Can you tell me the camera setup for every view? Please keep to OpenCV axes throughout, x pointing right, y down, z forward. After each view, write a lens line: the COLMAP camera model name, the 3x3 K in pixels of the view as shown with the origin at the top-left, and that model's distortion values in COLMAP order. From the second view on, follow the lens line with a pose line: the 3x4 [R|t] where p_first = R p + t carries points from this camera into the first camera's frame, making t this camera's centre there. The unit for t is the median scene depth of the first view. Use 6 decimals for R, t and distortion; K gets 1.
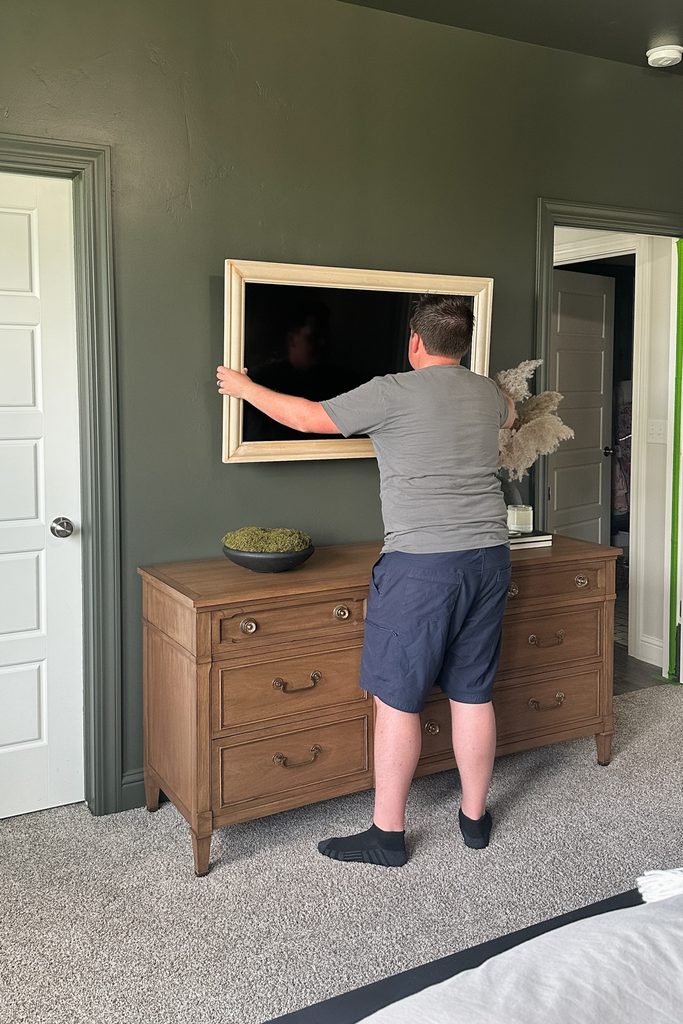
lens RADIAL K [[879.2, 0, 341.5], [0, 879.2, 512.0], [0, 0, 1]] dist [0.043017, 0.001030]
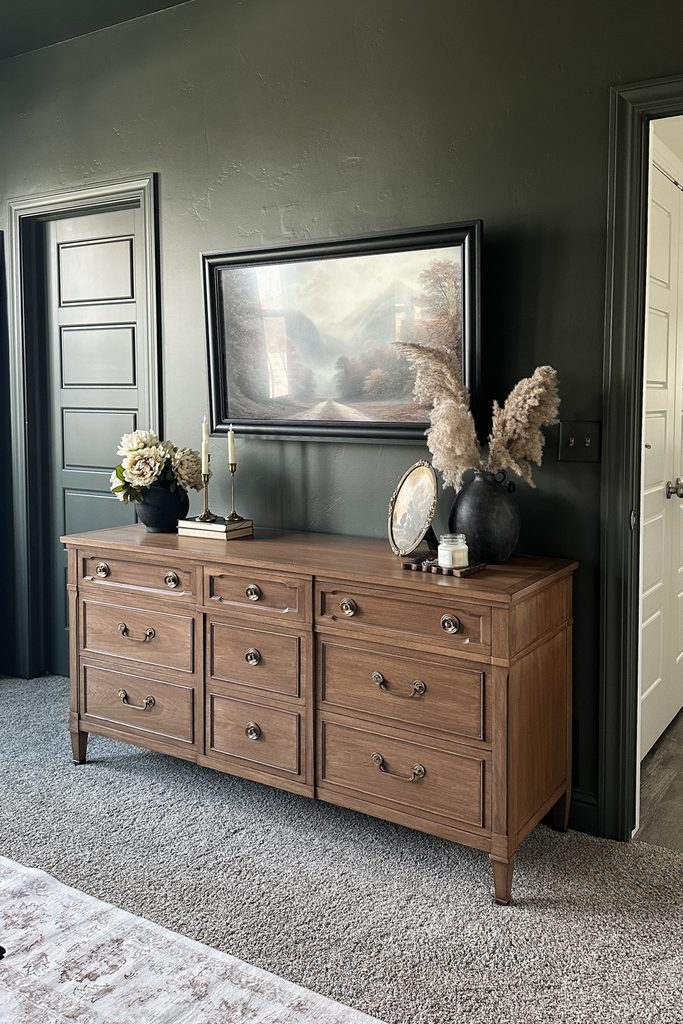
lens RADIAL K [[879.2, 0, 341.5], [0, 879.2, 512.0], [0, 0, 1]] dist [0.043017, 0.001030]
pose [[0.463916, 0.103801, -0.879777, 1.035926], [-0.130929, 0.990239, 0.047794, -0.042954], [0.876150, 0.093016, 0.472978, 0.694983]]
